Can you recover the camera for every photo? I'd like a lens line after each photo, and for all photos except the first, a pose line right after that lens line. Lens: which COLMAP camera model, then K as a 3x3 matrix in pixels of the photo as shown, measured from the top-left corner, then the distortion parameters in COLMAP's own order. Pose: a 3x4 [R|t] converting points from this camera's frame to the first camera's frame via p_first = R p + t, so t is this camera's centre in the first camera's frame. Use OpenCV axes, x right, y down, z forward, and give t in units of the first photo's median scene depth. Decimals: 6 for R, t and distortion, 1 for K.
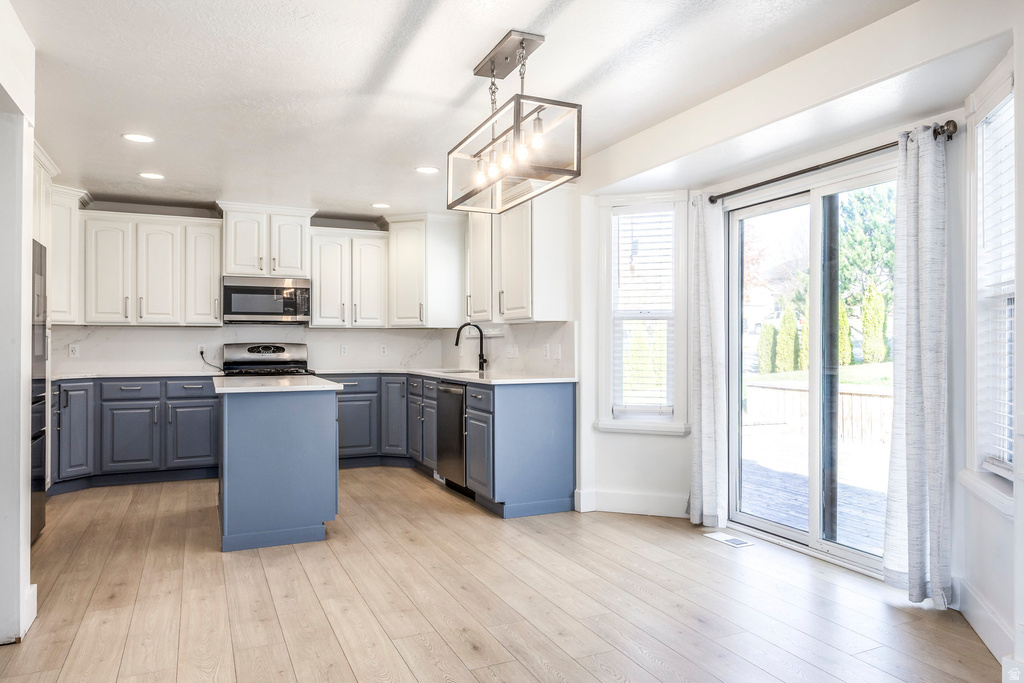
lens RADIAL K [[689.0, 0, 512.0], [0, 689.0, 341.5], [0, 0, 1]] dist [0.009141, 0.003700]
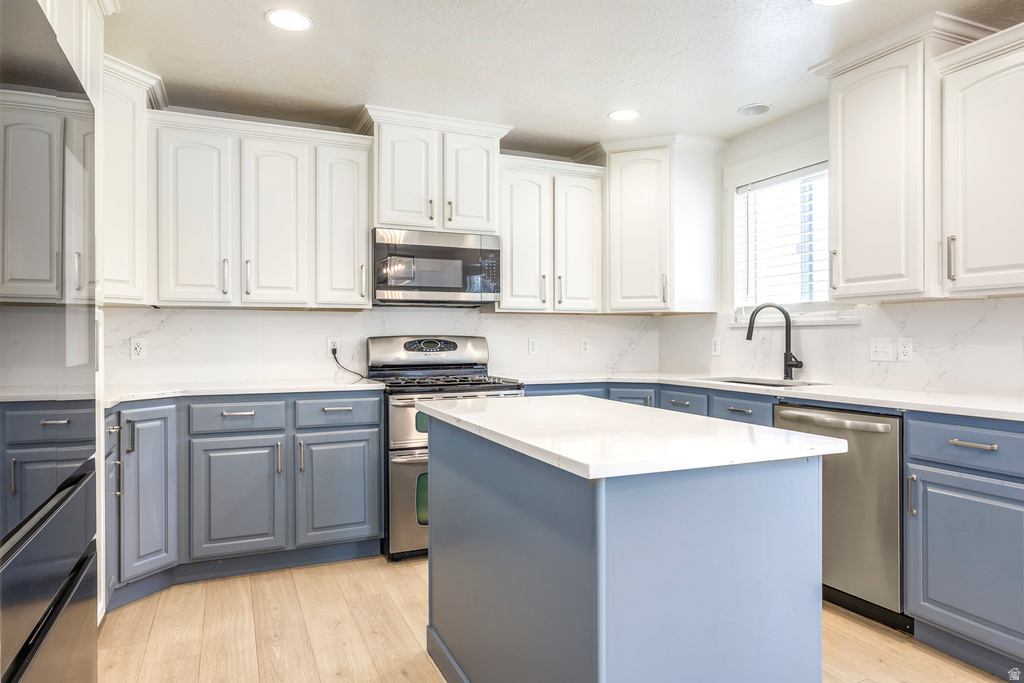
lens RADIAL K [[662.2, 0, 532.0], [0, 662.2, 341.8], [0, 0, 1]] dist [0.000036, -0.001347]
pose [[0.999989, -0.000509, -0.004624, -0.295503], [0.000558, 0.999945, 0.010445, 0.001696], [0.004618, -0.010448, 0.999935, 0.435661]]
